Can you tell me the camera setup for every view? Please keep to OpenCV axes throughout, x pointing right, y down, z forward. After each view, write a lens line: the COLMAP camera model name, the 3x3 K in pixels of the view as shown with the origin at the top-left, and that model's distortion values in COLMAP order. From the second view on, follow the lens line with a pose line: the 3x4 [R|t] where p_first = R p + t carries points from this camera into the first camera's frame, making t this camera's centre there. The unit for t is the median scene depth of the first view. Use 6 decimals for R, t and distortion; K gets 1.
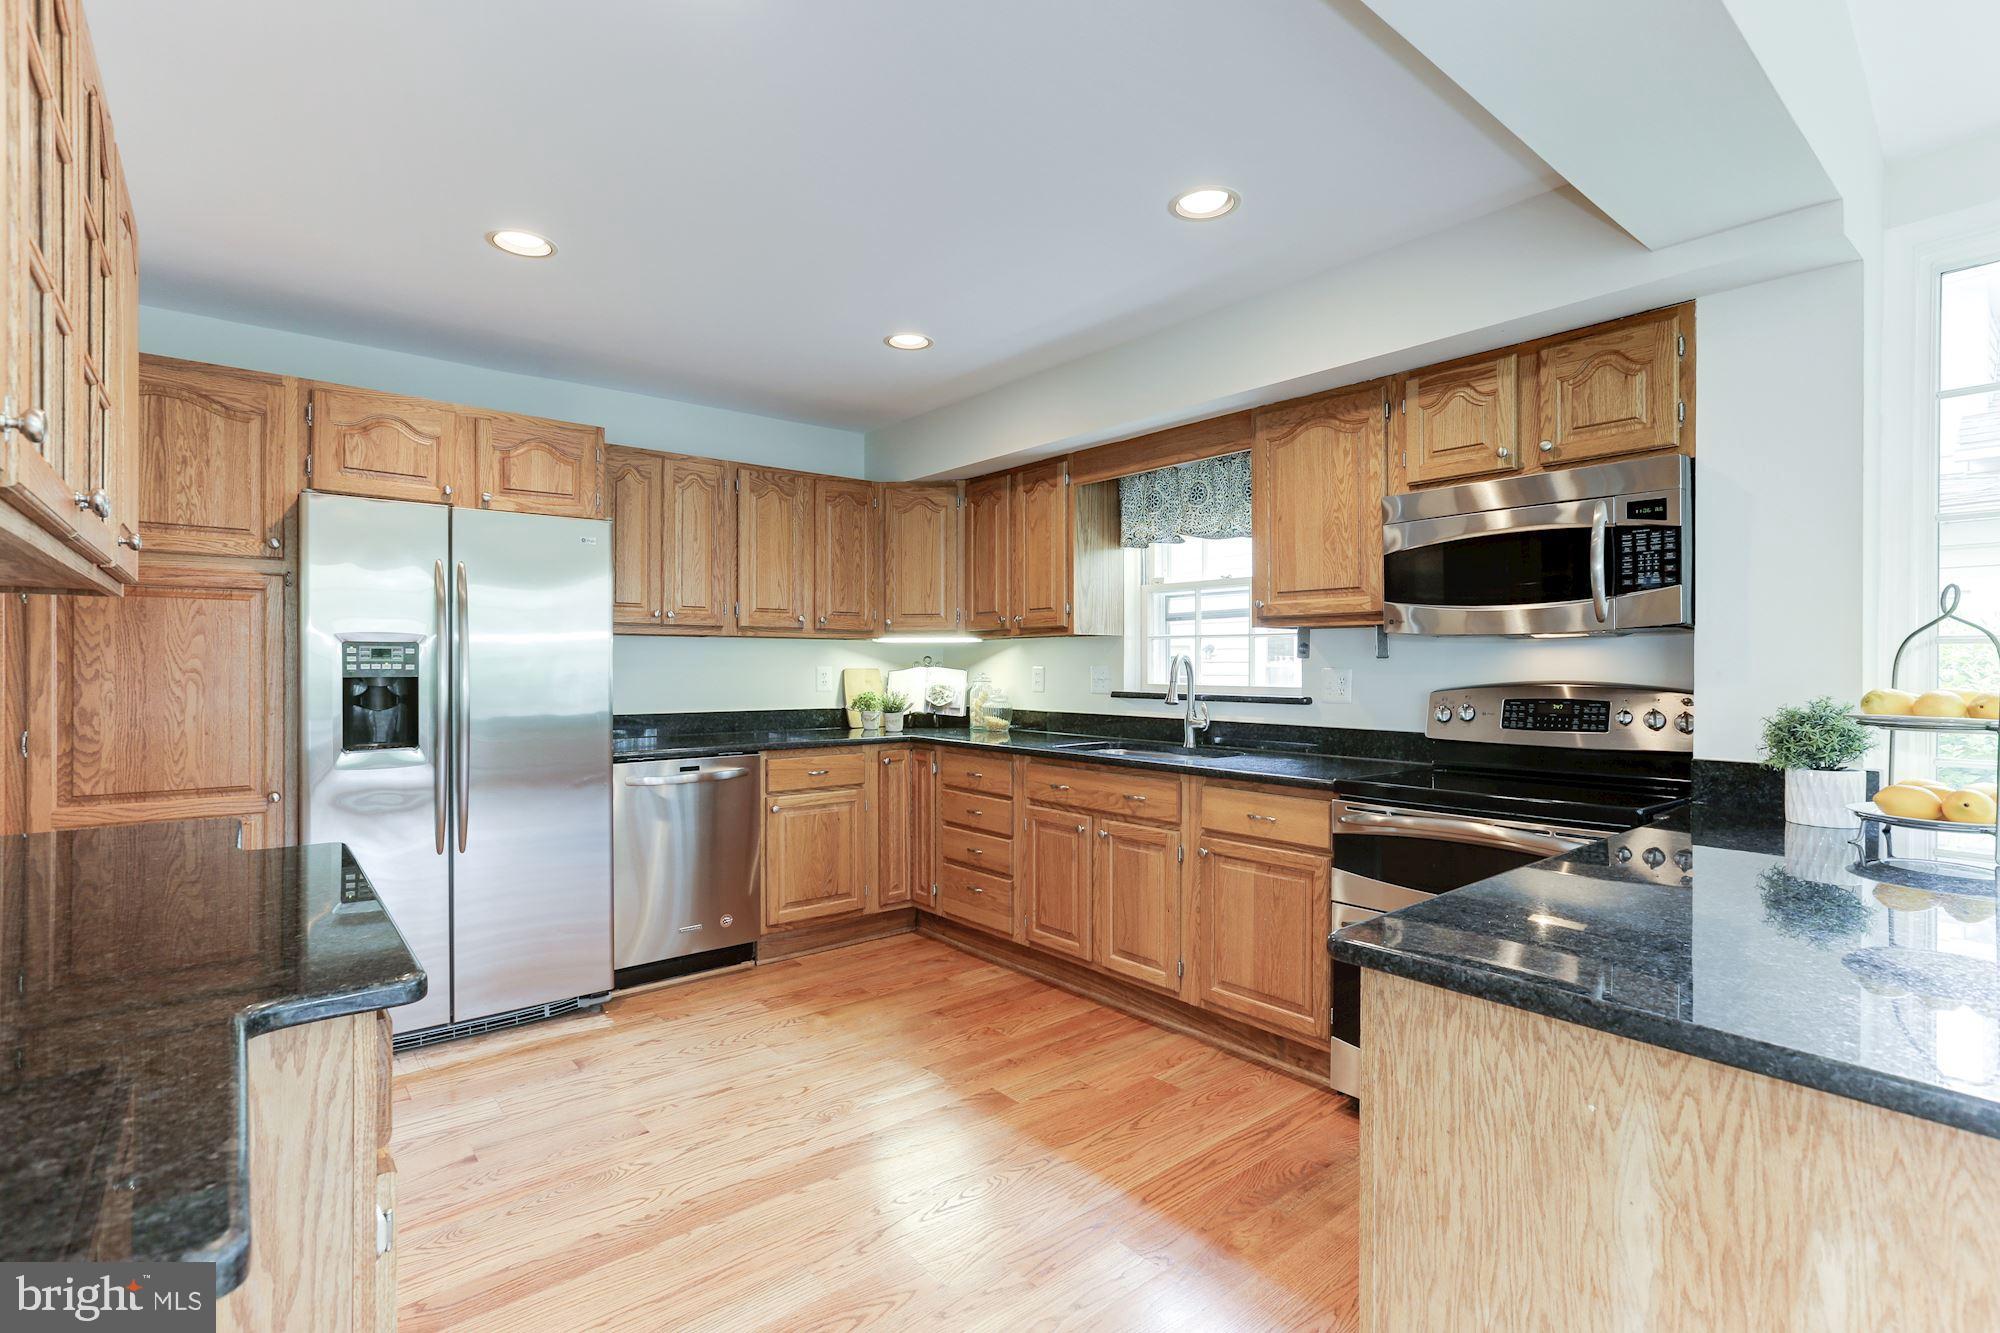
lens RADIAL K [[958.1, 0, 1001.9], [0, 958.1, 668.7], [0, 0, 1]] dist [-0.005384, 0.004451]
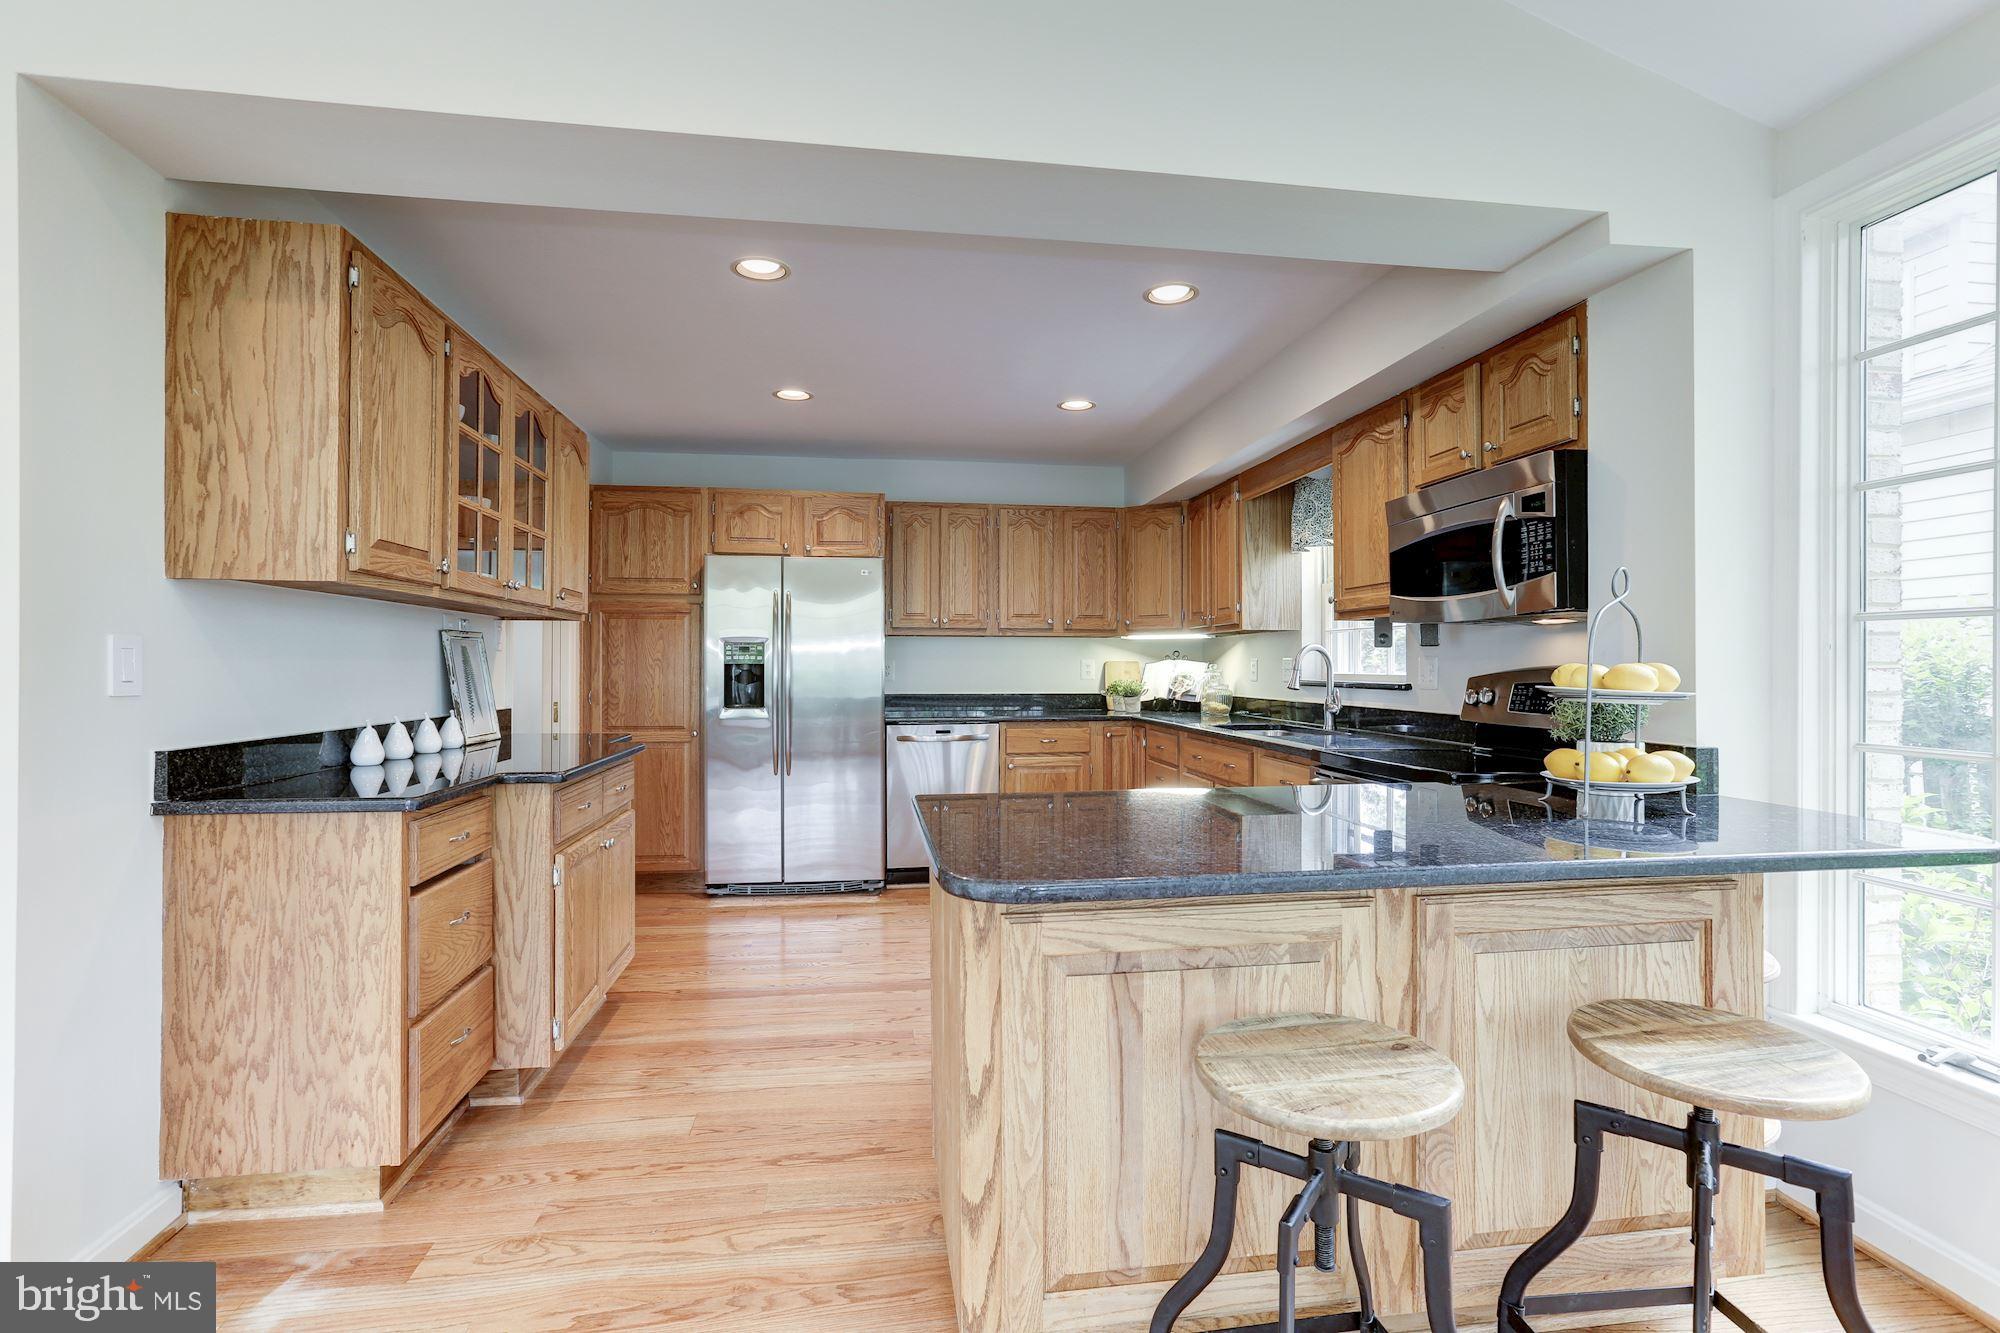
lens RADIAL K [[958.1, 0, 1007.0], [0, 958.1, 662.5], [0, 0, 1]] dist [-0.005384, 0.004451]
pose [[0.859680, -0.001937, -0.510830, 0.499177], [-0.002336, 0.999967, -0.007723, 0.015703], [0.510828, 0.007833, 0.859647, -0.159294]]
